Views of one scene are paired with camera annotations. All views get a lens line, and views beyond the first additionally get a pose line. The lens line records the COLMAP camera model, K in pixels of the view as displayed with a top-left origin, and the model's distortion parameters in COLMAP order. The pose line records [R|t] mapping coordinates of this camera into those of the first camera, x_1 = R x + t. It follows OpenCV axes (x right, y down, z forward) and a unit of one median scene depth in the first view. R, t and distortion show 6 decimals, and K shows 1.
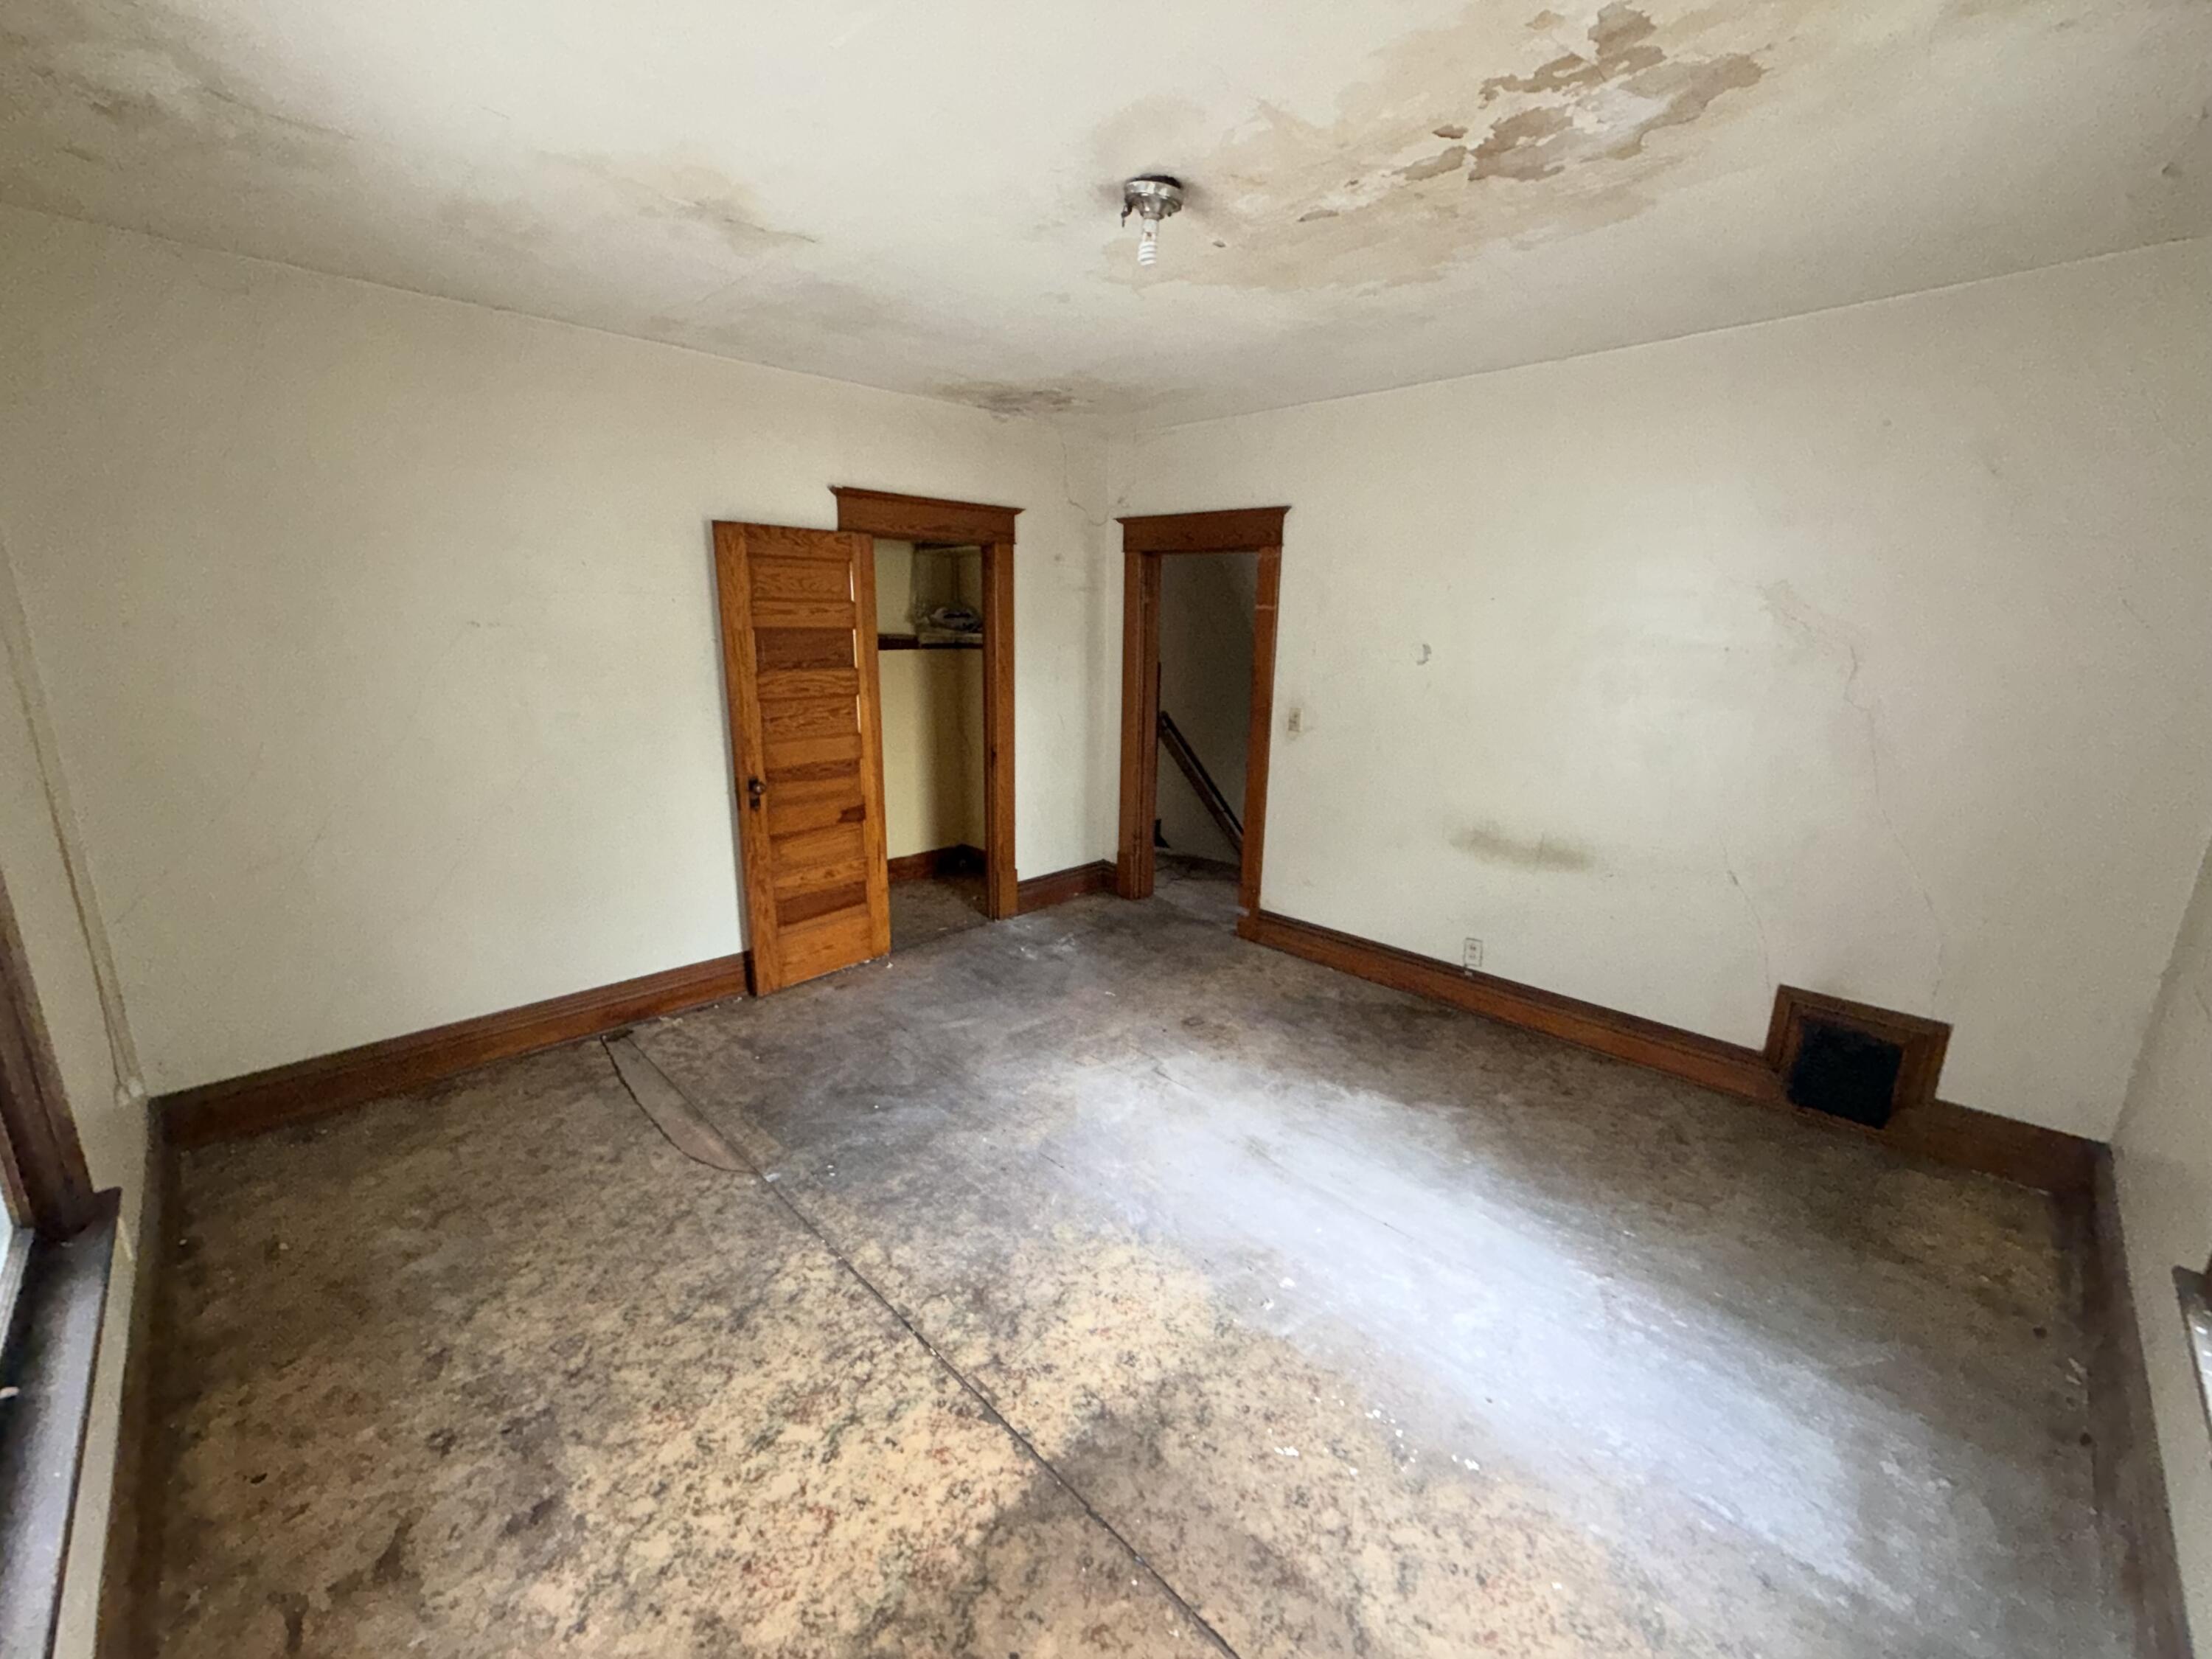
lens RADIAL K [[878.7, 0, 1093.7], [0, 878.7, 827.4], [0, 0, 1]] dist [0.001154, 0.000160]
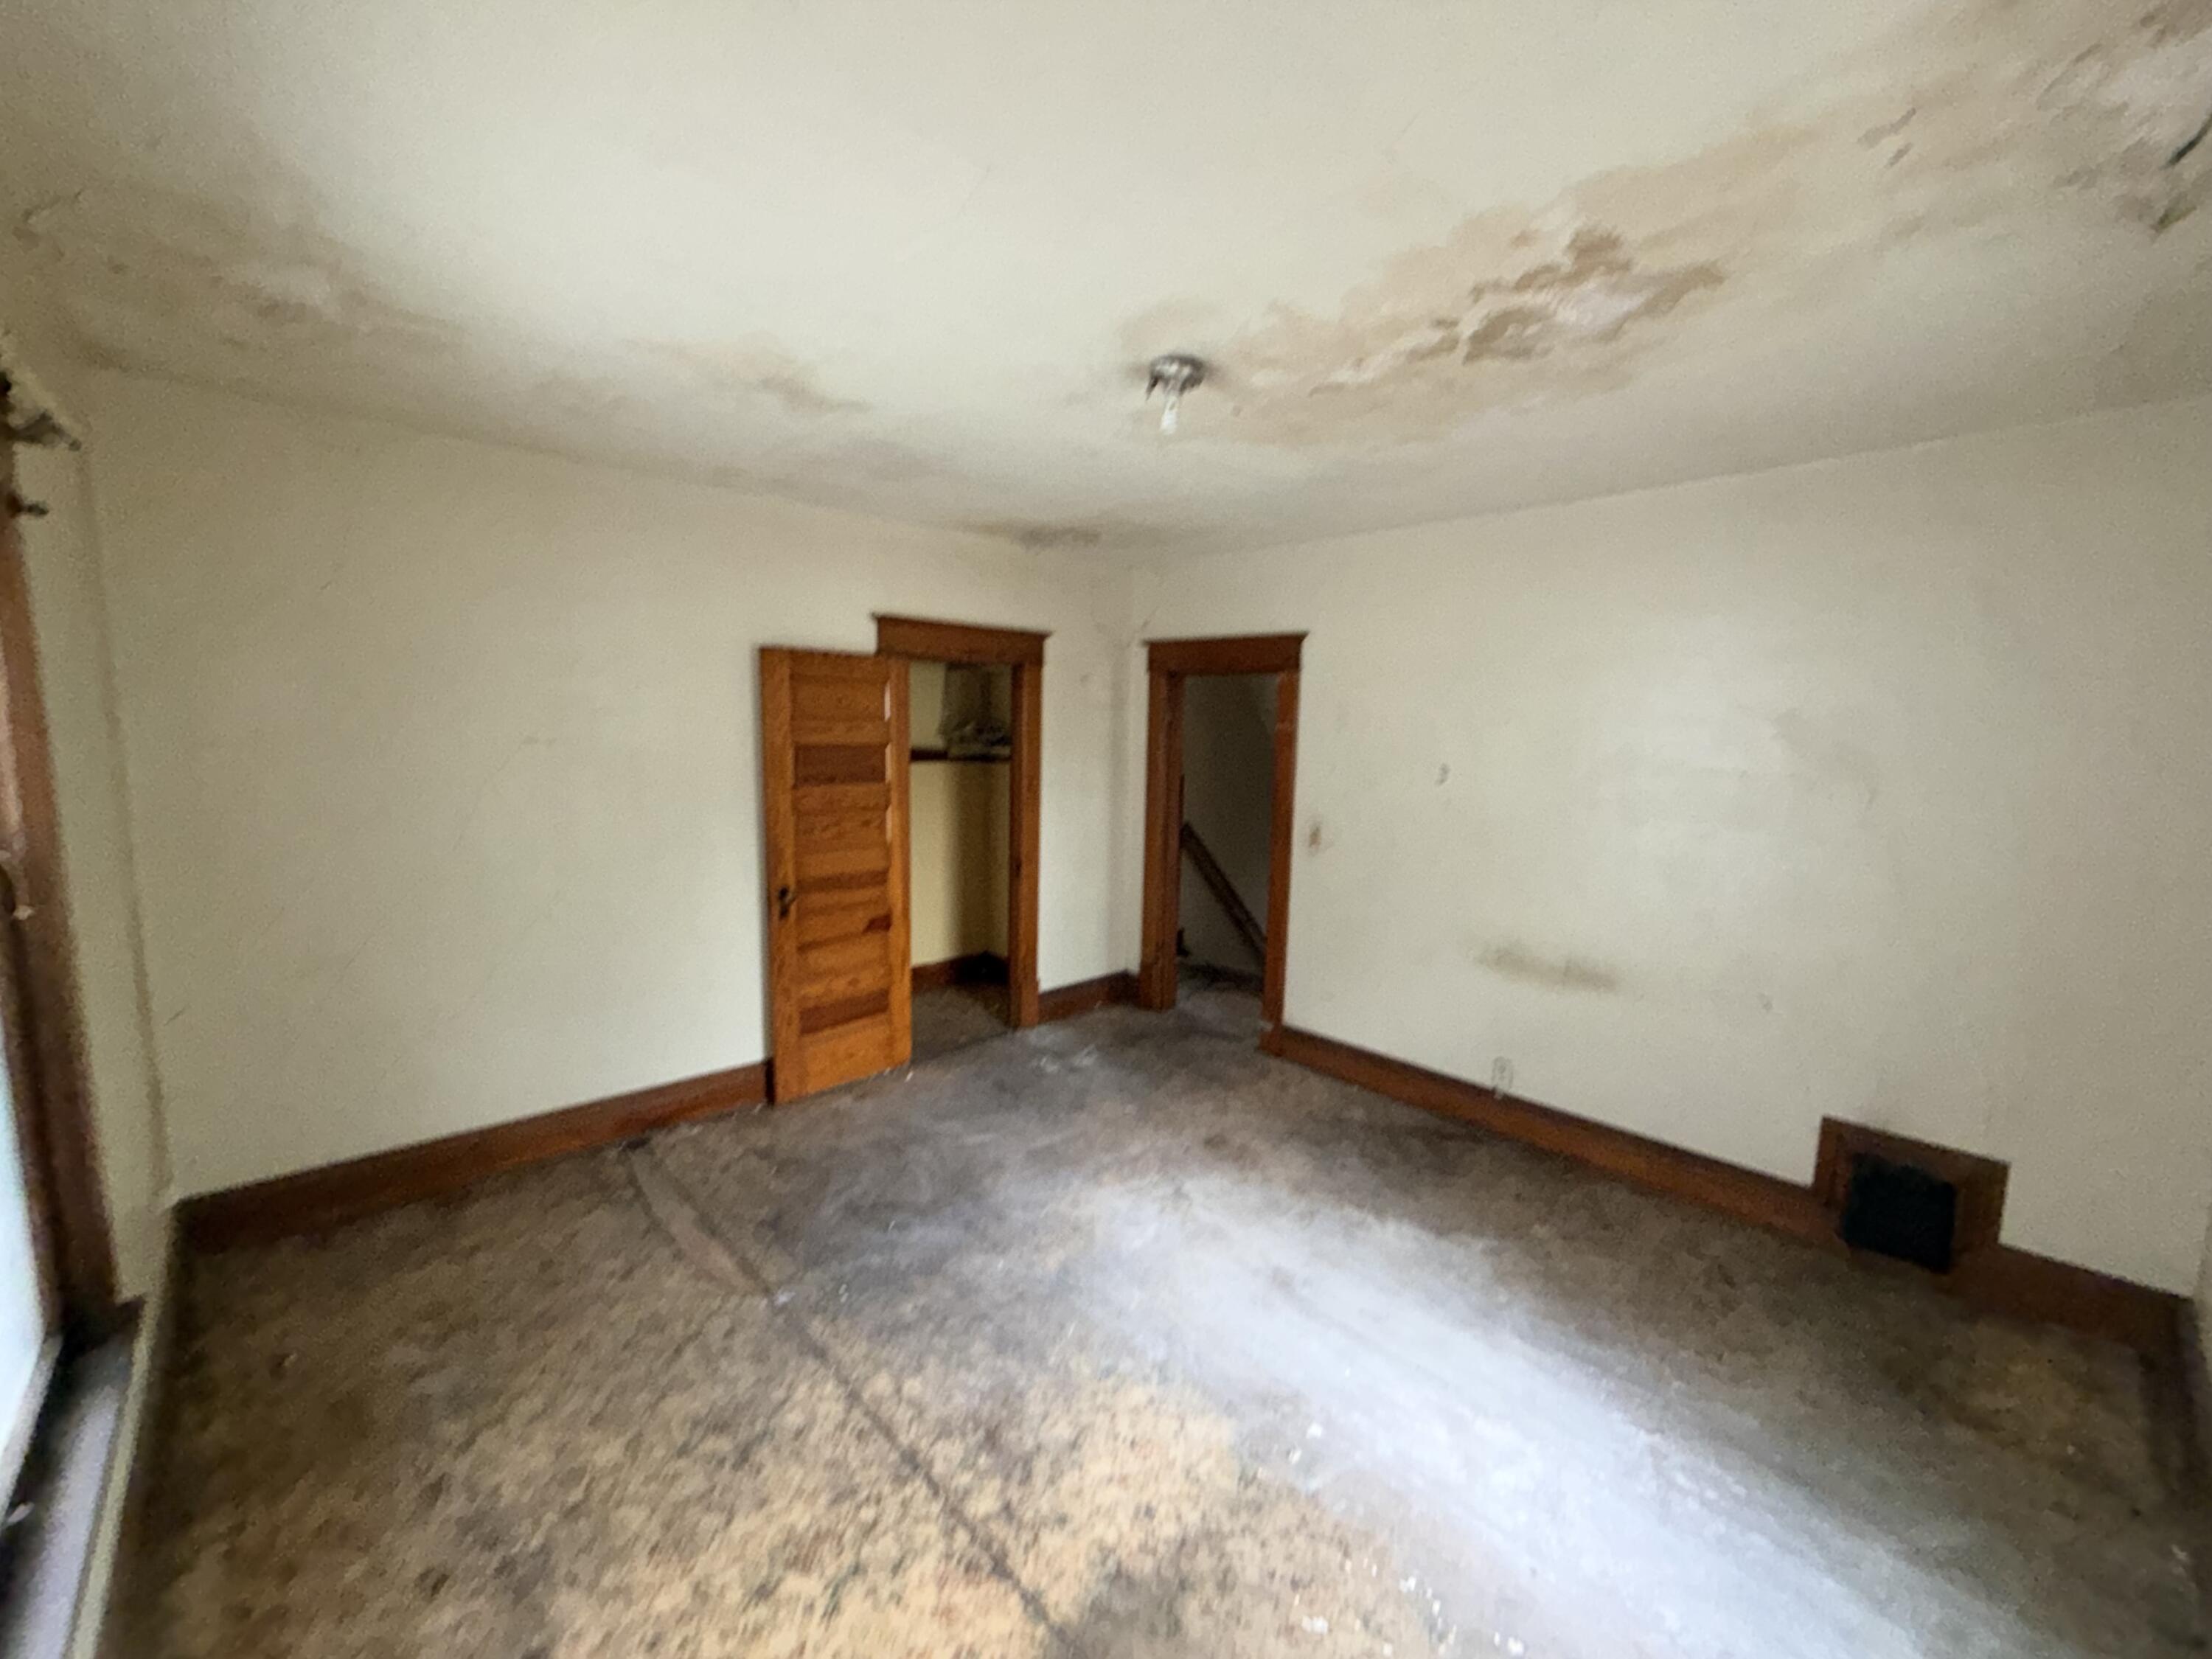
lens RADIAL K [[878.7, 0, 1092.5], [0, 878.7, 834.8], [0, 0, 1]] dist [0.001154, 0.000160]
pose [[0.999532, 0.009980, -0.028923, 0.001121], [-0.013087, 0.993923, -0.109299, -0.014907], [0.027656, 0.109626, 0.993588, -0.021691]]
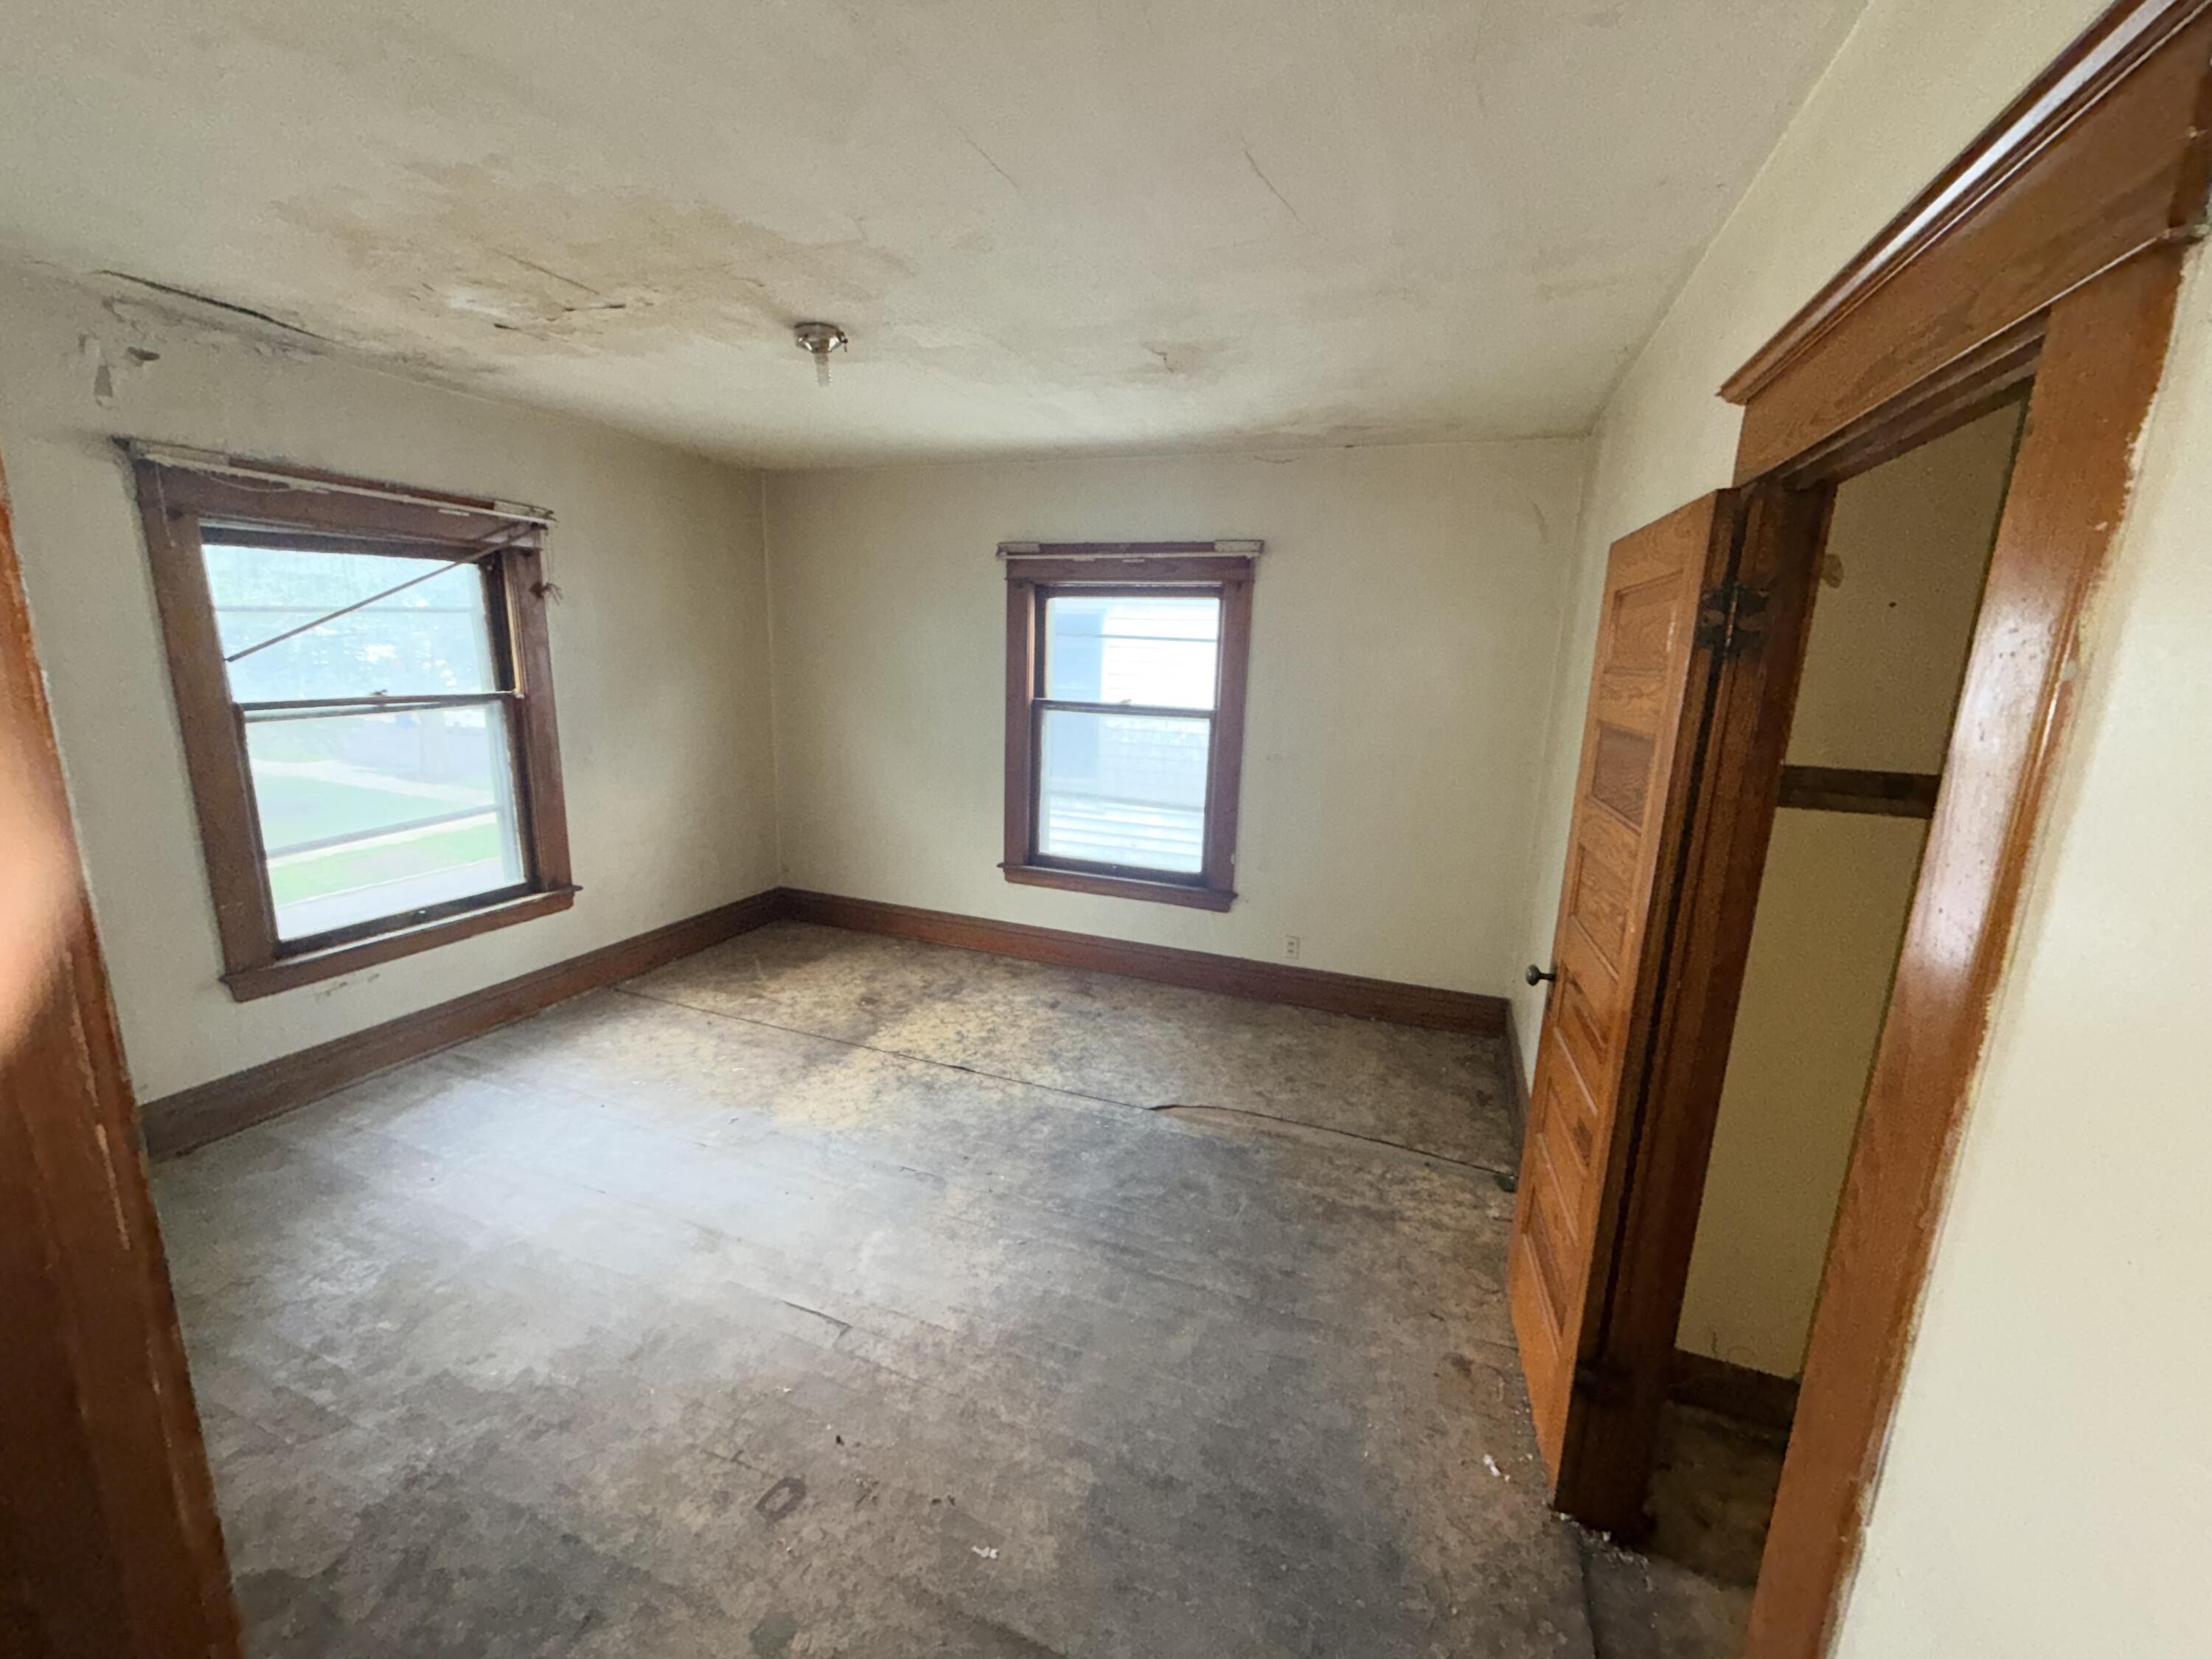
lens RADIAL K [[878.7, 0, 1107.0], [0, 878.7, 828.1], [0, 0, 1]] dist [0.001154, 0.000160]
pose [[-0.901509, 0.043038, -0.430615, 0.233492], [-0.143379, 0.909140, 0.391033, -0.532942], [0.408319, 0.414261, -0.813427, 2.129153]]
